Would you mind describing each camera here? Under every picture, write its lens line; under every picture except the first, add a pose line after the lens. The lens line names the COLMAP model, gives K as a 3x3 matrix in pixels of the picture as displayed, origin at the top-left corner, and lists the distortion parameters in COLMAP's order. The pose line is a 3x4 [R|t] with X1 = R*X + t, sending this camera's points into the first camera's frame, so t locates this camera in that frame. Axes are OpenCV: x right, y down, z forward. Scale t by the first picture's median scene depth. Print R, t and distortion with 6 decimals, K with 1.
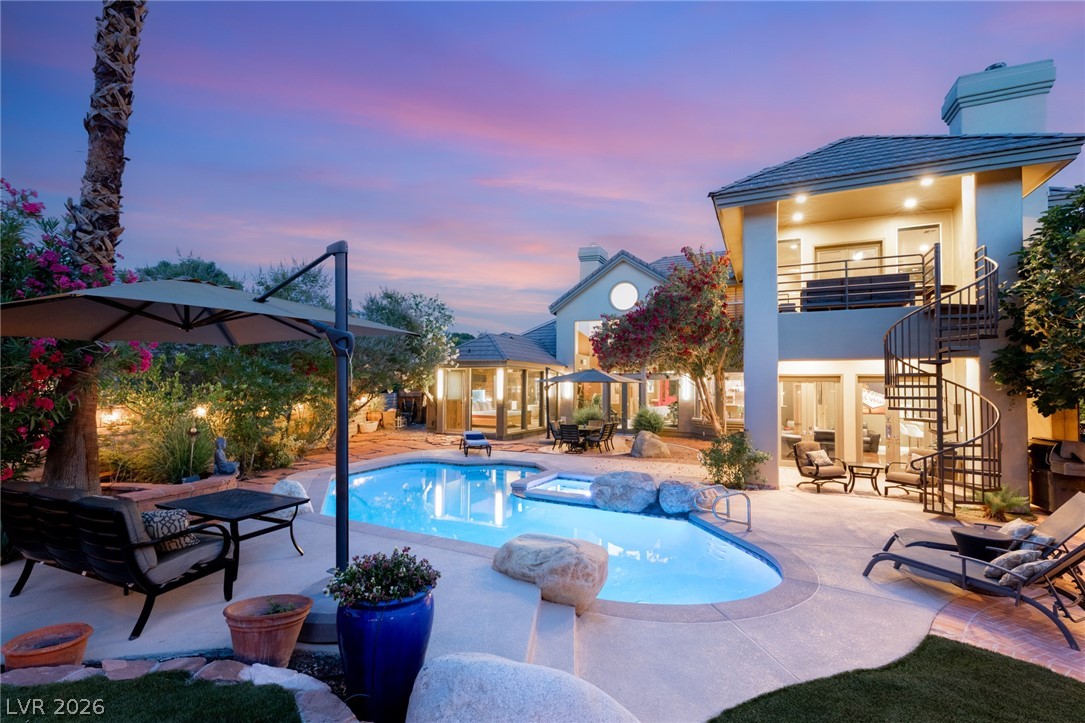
lens RADIAL K [[494.3, 0, 542.5], [0, 494.3, 361.5], [0, 0, 1]] dist [0.000218, -0.000029]
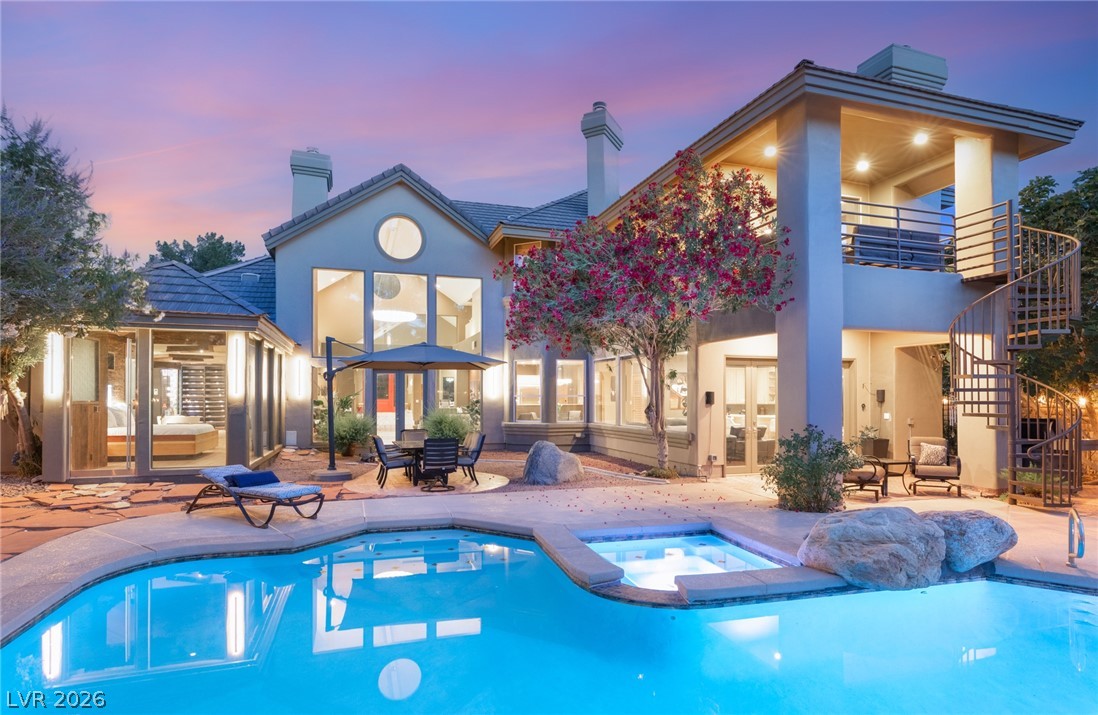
lens RADIAL K [[585.7, 0, 547.6], [0, 585.7, 374.1], [0, 0, 1]] dist [-0.001797, -0.000568]
pose [[0.740976, 0.015800, 0.671345, -0.243088], [-0.027332, 0.999604, 0.006642, 0.041475], [-0.670975, -0.023271, 0.741115, 0.374731]]
